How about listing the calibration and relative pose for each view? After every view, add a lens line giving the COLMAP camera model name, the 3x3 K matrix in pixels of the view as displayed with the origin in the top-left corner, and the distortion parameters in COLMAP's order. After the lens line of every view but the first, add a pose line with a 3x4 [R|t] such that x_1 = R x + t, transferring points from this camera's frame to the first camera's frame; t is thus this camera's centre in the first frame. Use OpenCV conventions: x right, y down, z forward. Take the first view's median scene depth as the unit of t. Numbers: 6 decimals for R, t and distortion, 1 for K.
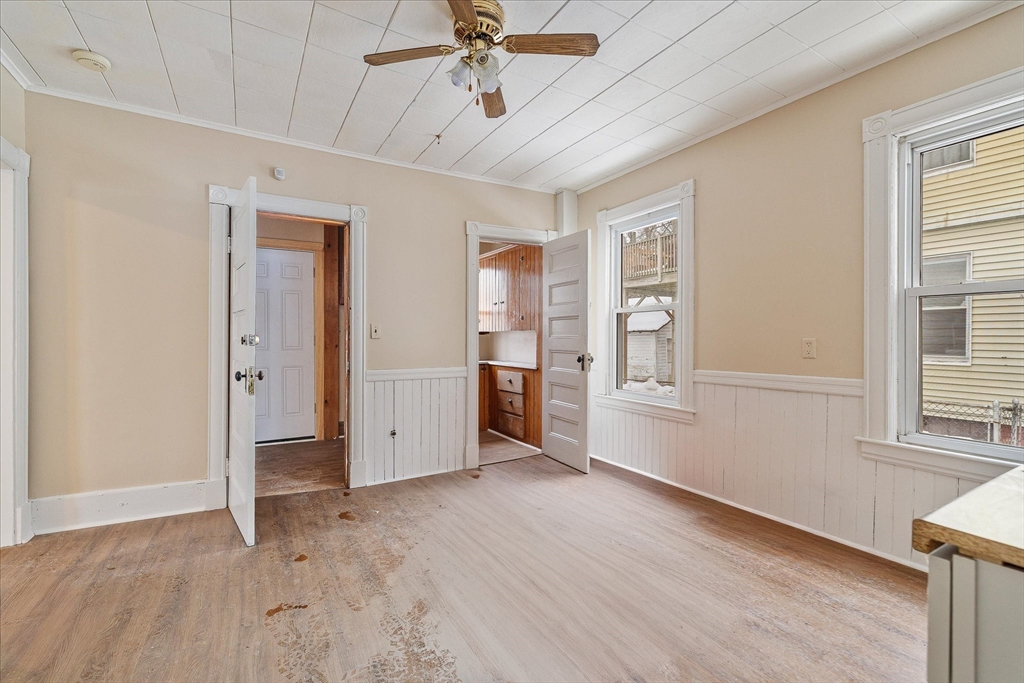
lens RADIAL K [[444.0, 0, 511.9], [0, 444.0, 340.7], [0, 0, 1]] dist [0.001134, 0.000580]
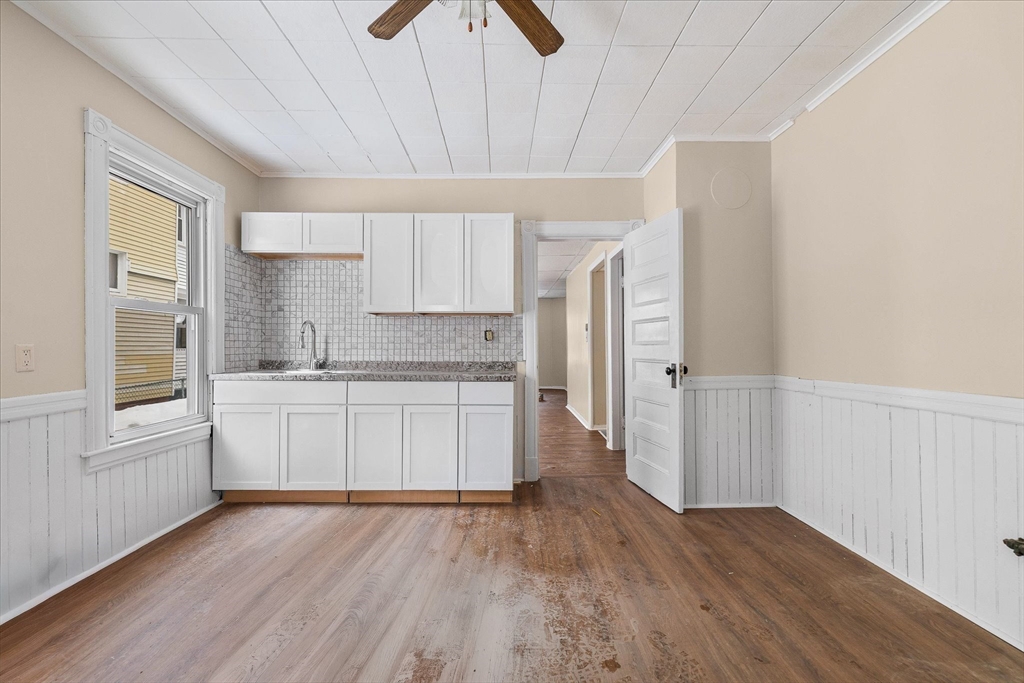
lens RADIAL K [[418.9, 0, 515.0], [0, 418.9, 336.5], [0, 0, 1]] dist [-0.002536, -0.000096]
pose [[-0.868347, 0.013610, 0.495770, -0.487639], [0.005029, 0.999814, -0.018640, -0.001802], [-0.495932, -0.013693, -0.868254, 1.559136]]
